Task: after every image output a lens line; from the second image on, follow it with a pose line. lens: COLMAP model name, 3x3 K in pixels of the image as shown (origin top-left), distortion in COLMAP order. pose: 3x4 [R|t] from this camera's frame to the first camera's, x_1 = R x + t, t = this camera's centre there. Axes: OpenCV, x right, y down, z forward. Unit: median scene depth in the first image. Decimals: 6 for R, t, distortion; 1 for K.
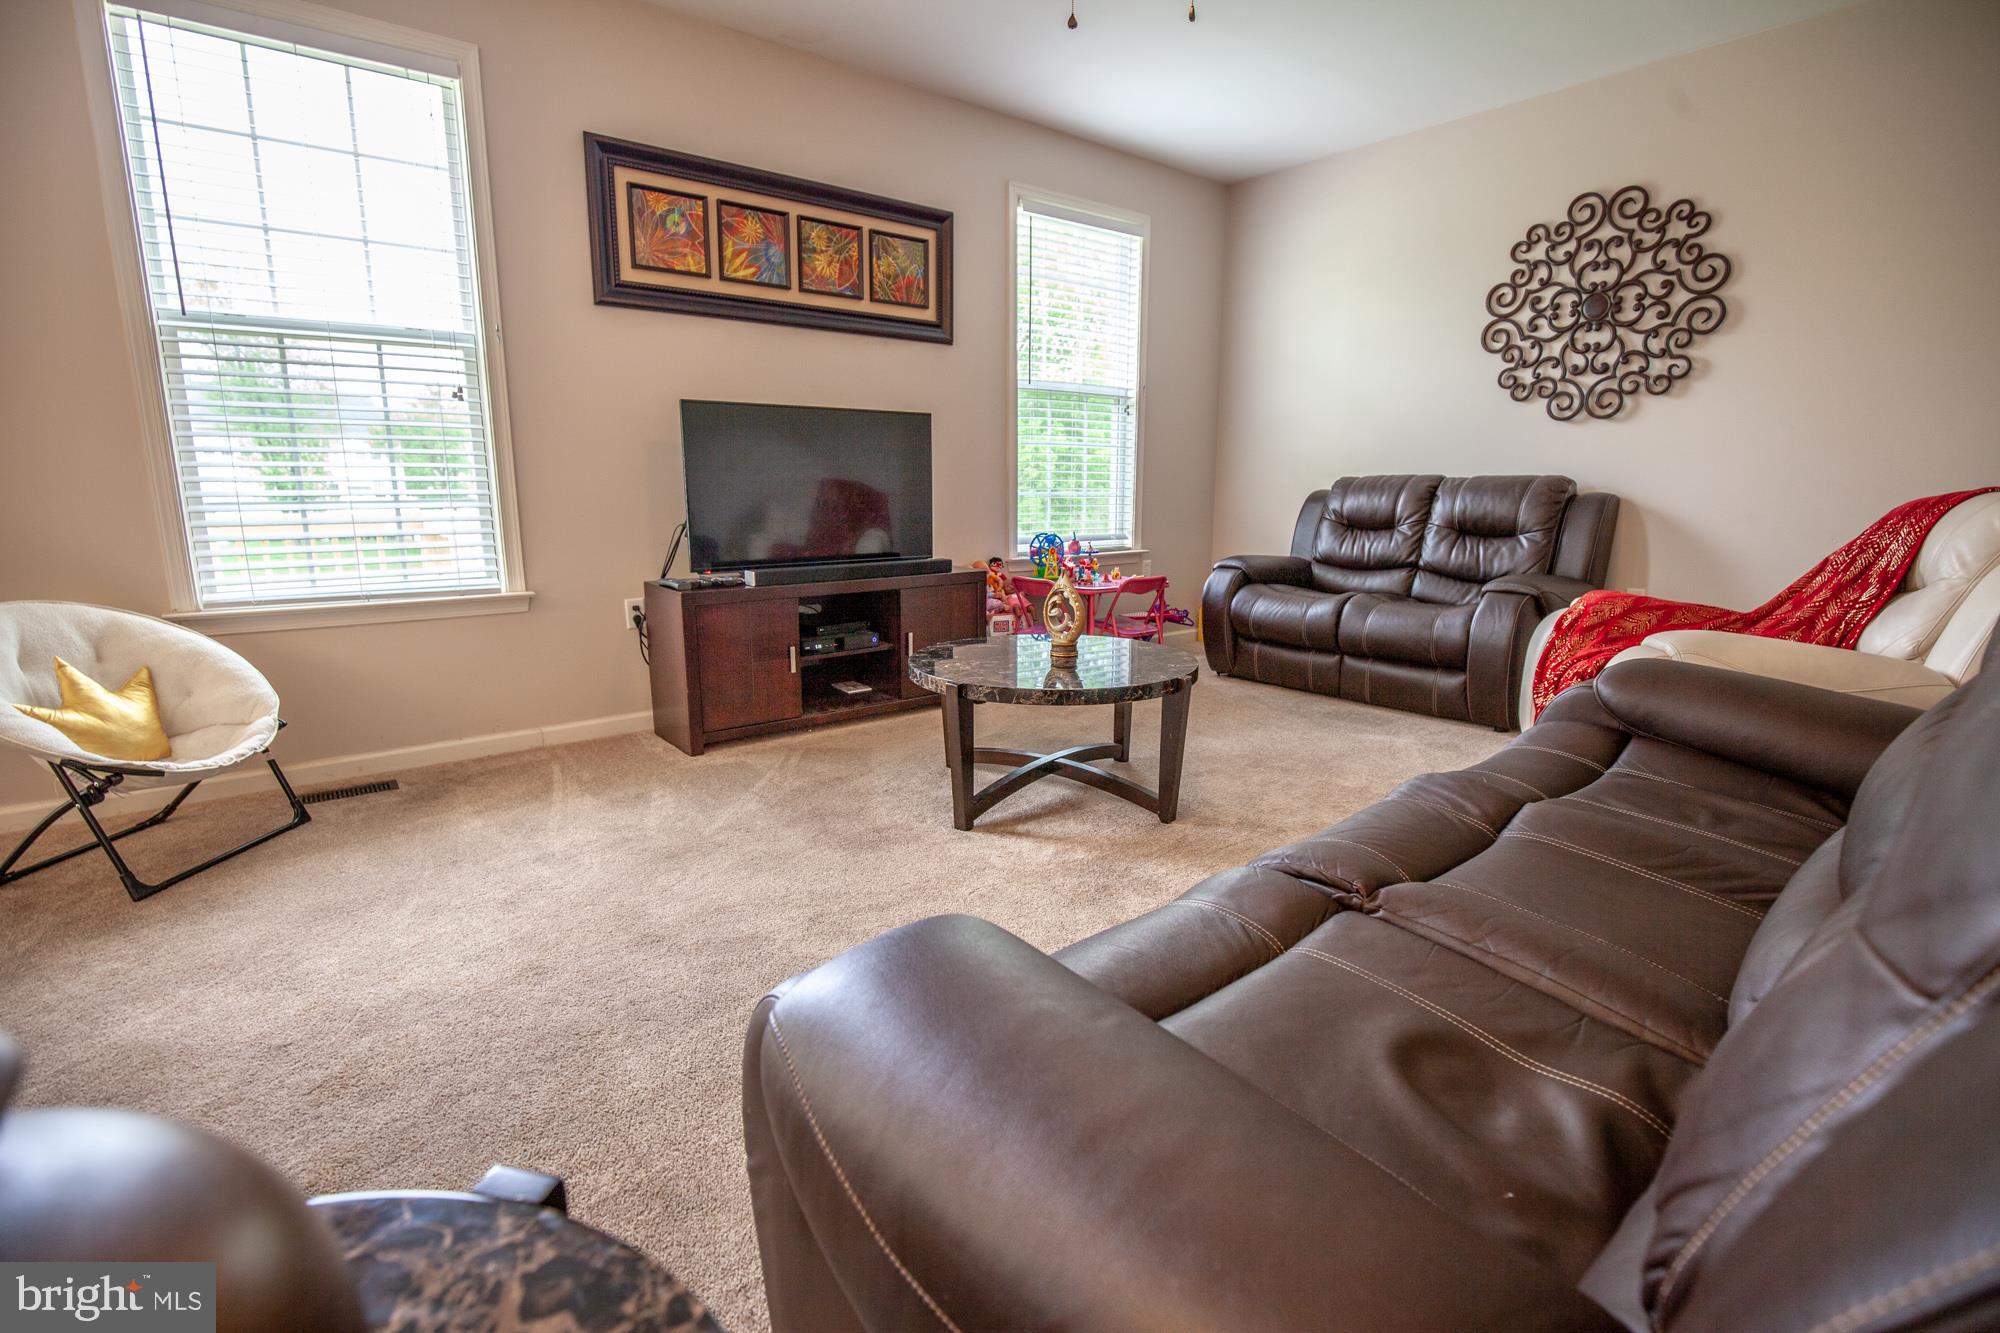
lens RADIAL K [[903.9, 0, 1008.0], [0, 903.9, 666.2], [0, 0, 1]] dist [-0.032440, 0.006141]
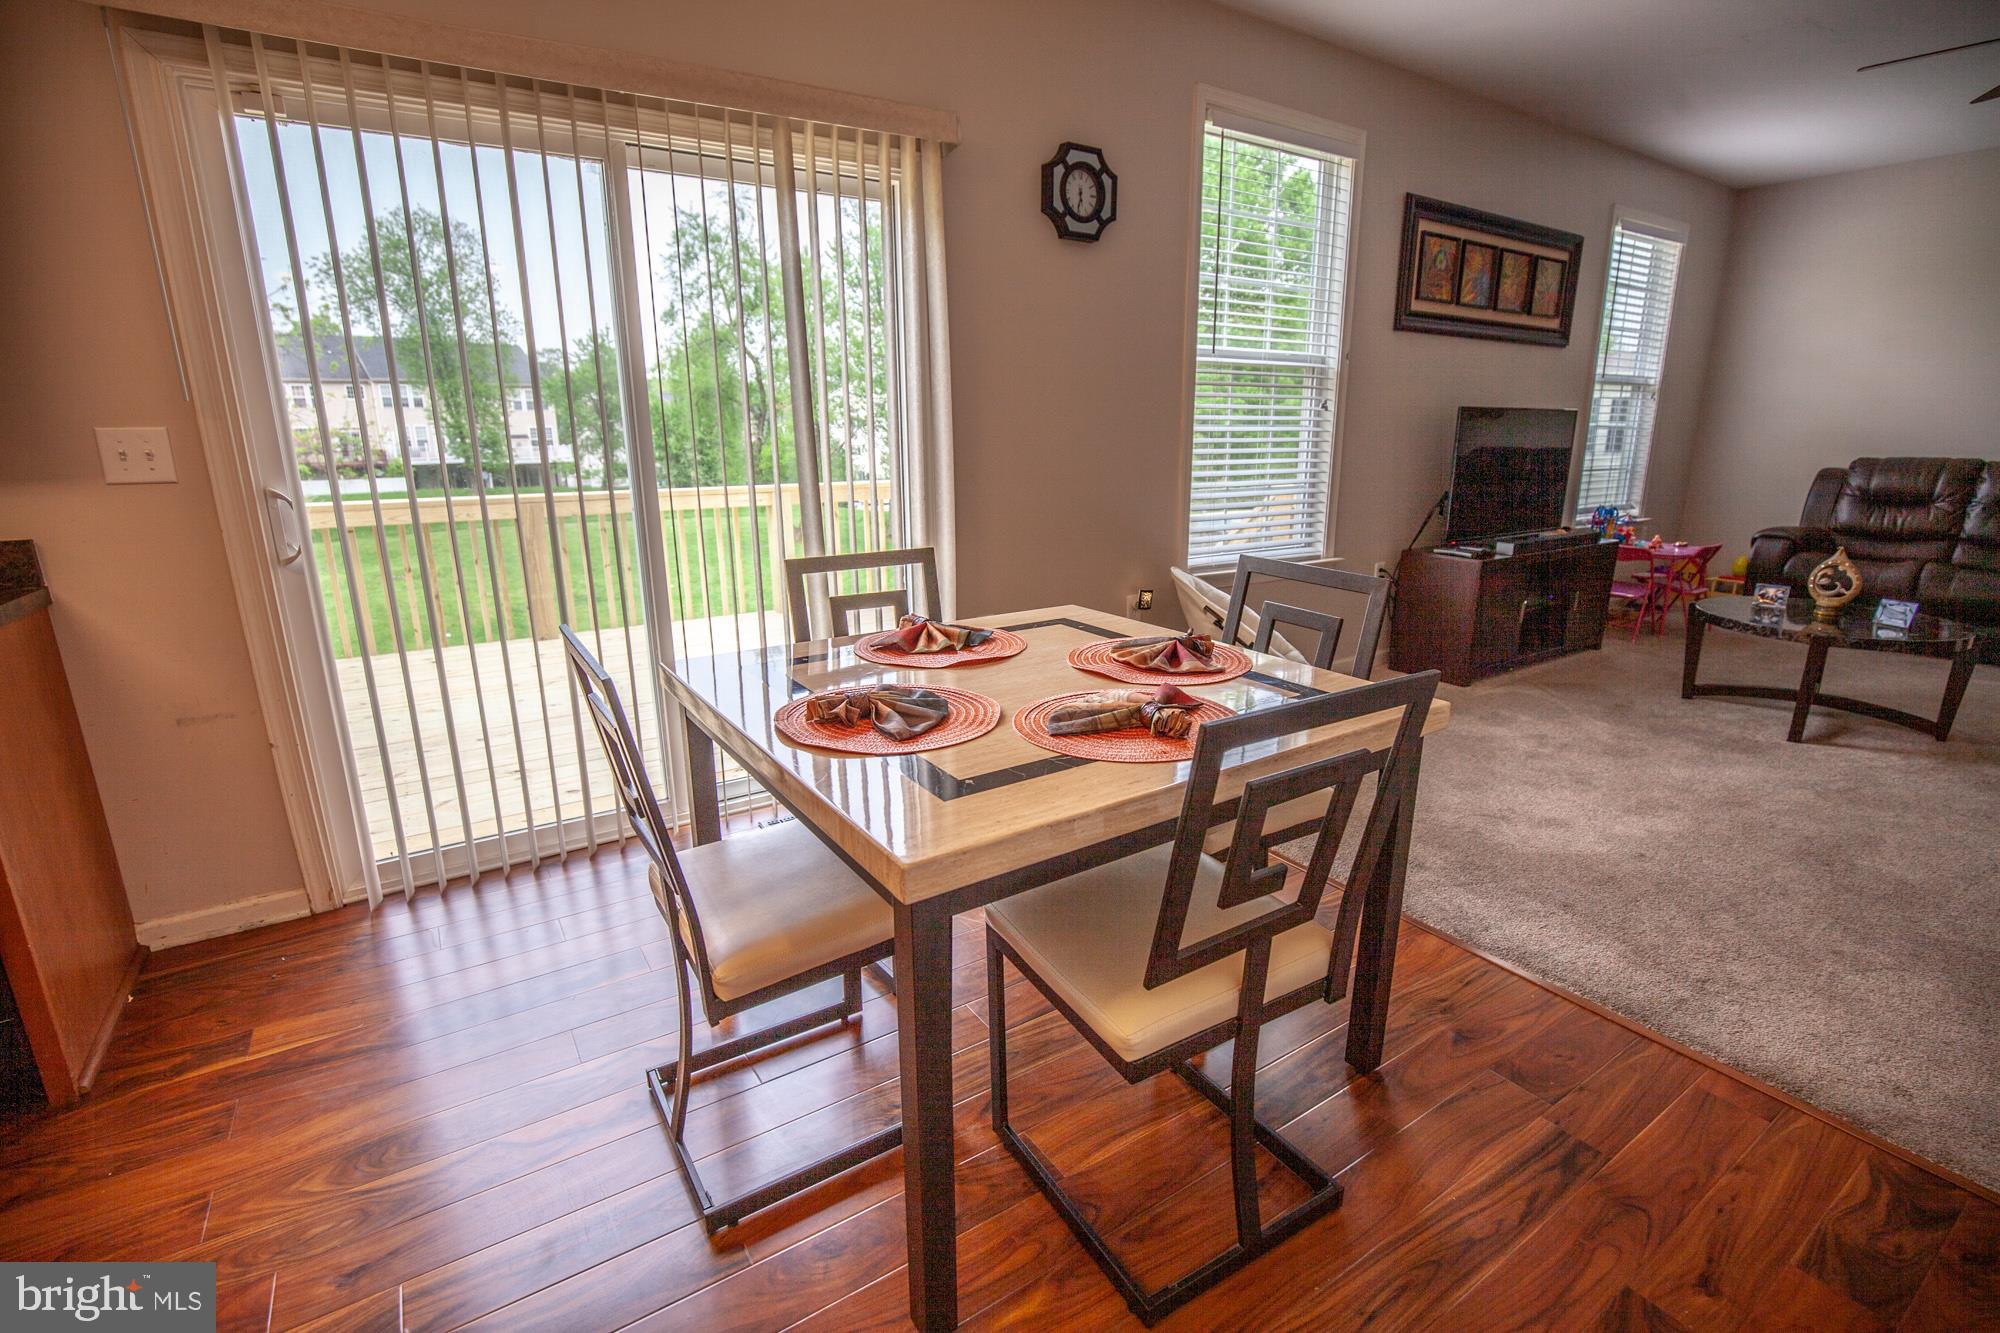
lens RADIAL K [[903.9, 0, 1008.0], [0, 903.9, 666.2], [0, 0, 1]] dist [-0.032440, 0.006141]
pose [[0.996057, 0.017377, -0.087002, -0.752730], [-0.011907, 0.997943, 0.062999, -0.002184], [0.087918, -0.061715, 0.994214, -0.287228]]
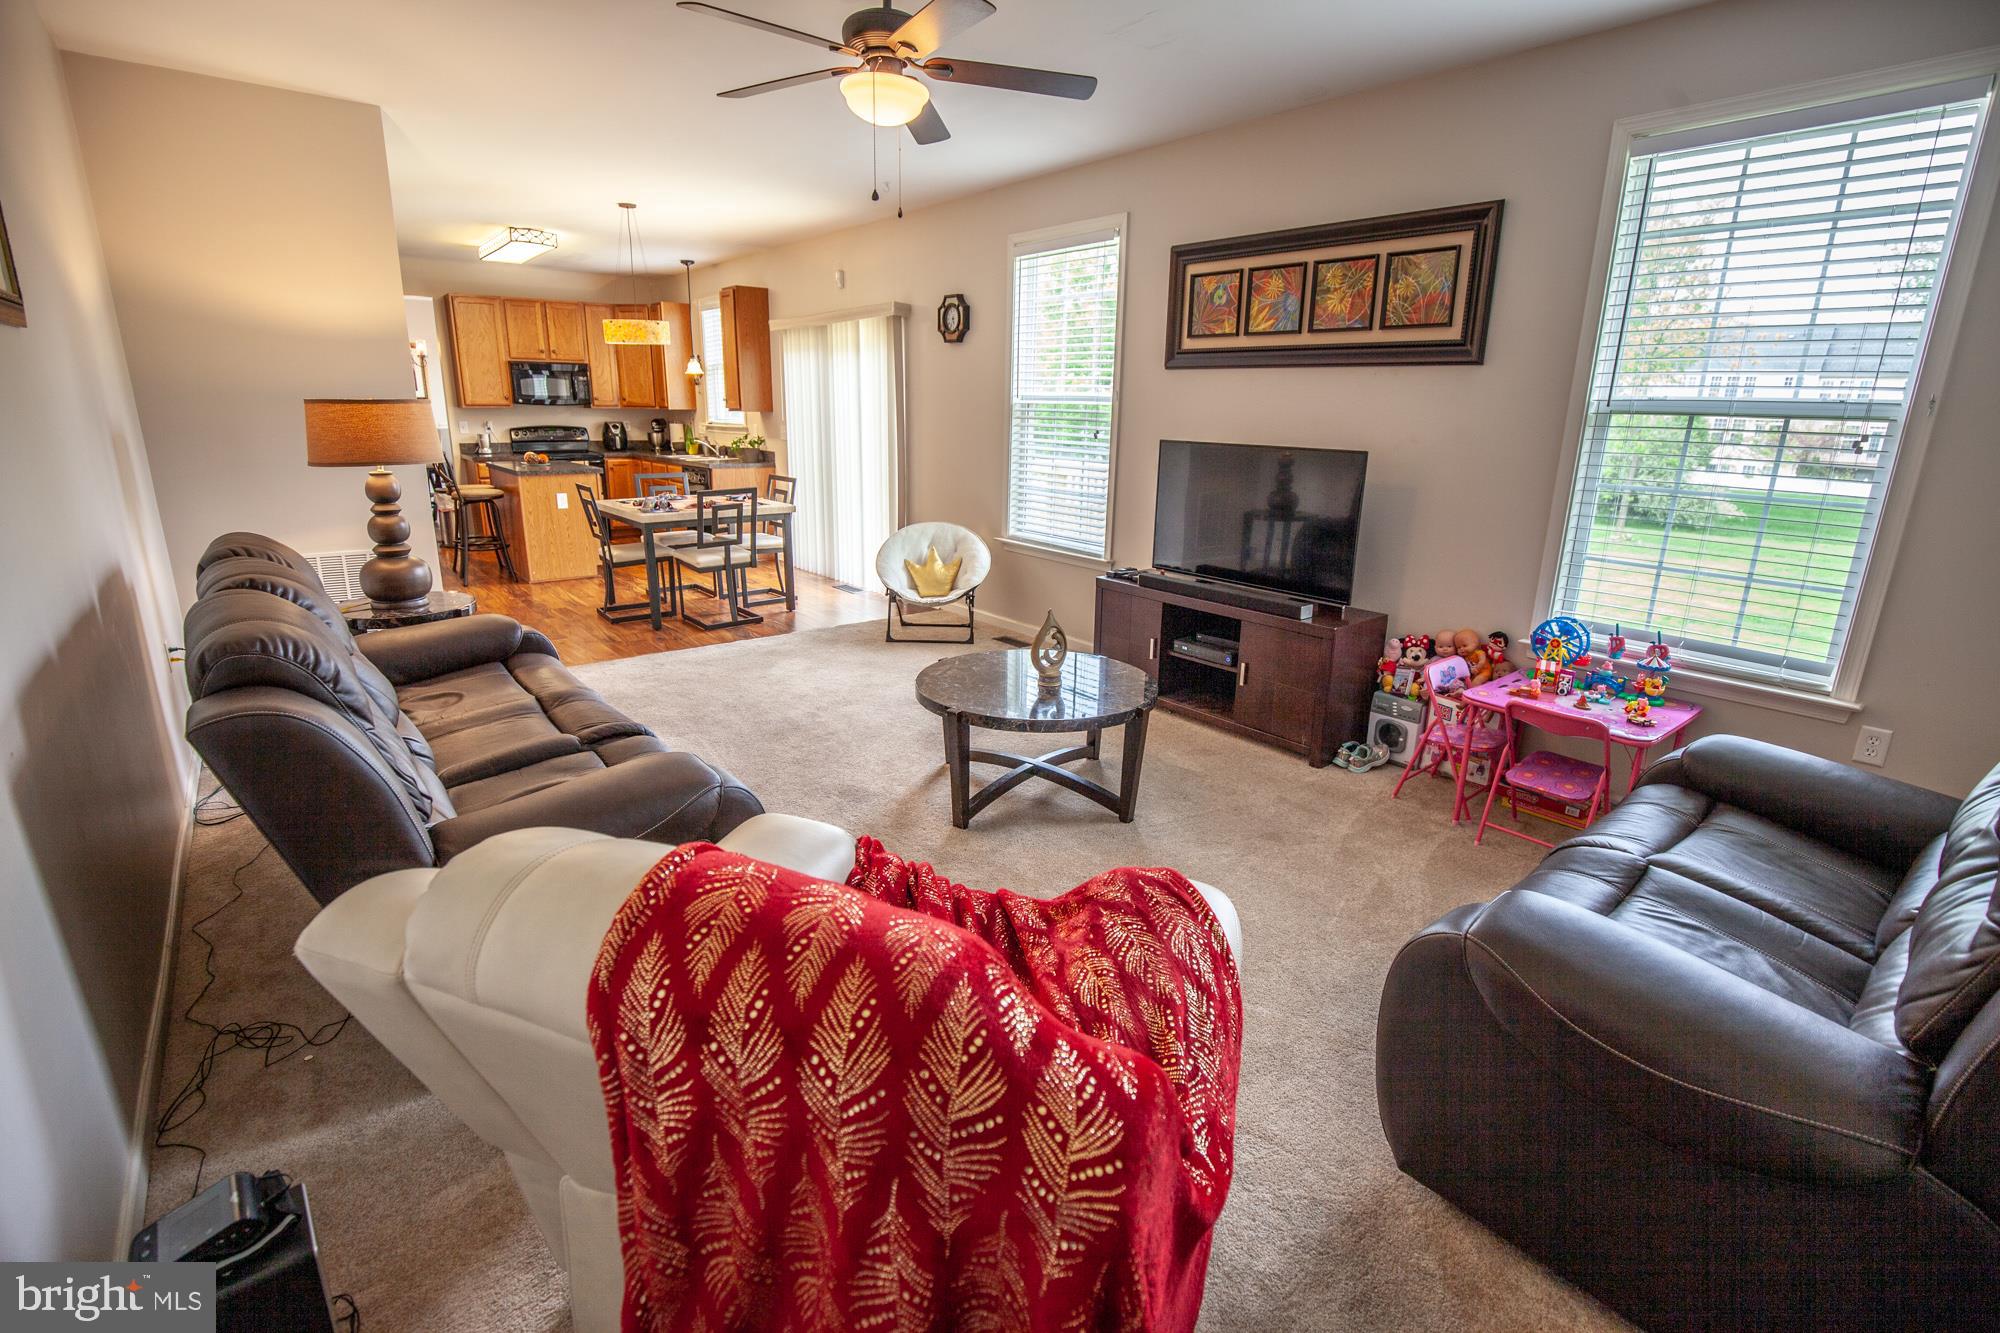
lens RADIAL K [[918.0, 0, 1000.0], [0, 918.0, 666.5], [0, 0, 1]] dist [-0.054080, 0.021785]
pose [[0.008772, 0.271905, -0.962284, 0.878420], [-0.215437, 0.940236, 0.263711, -0.242860], [0.976478, 0.204998, 0.066827, 0.631922]]
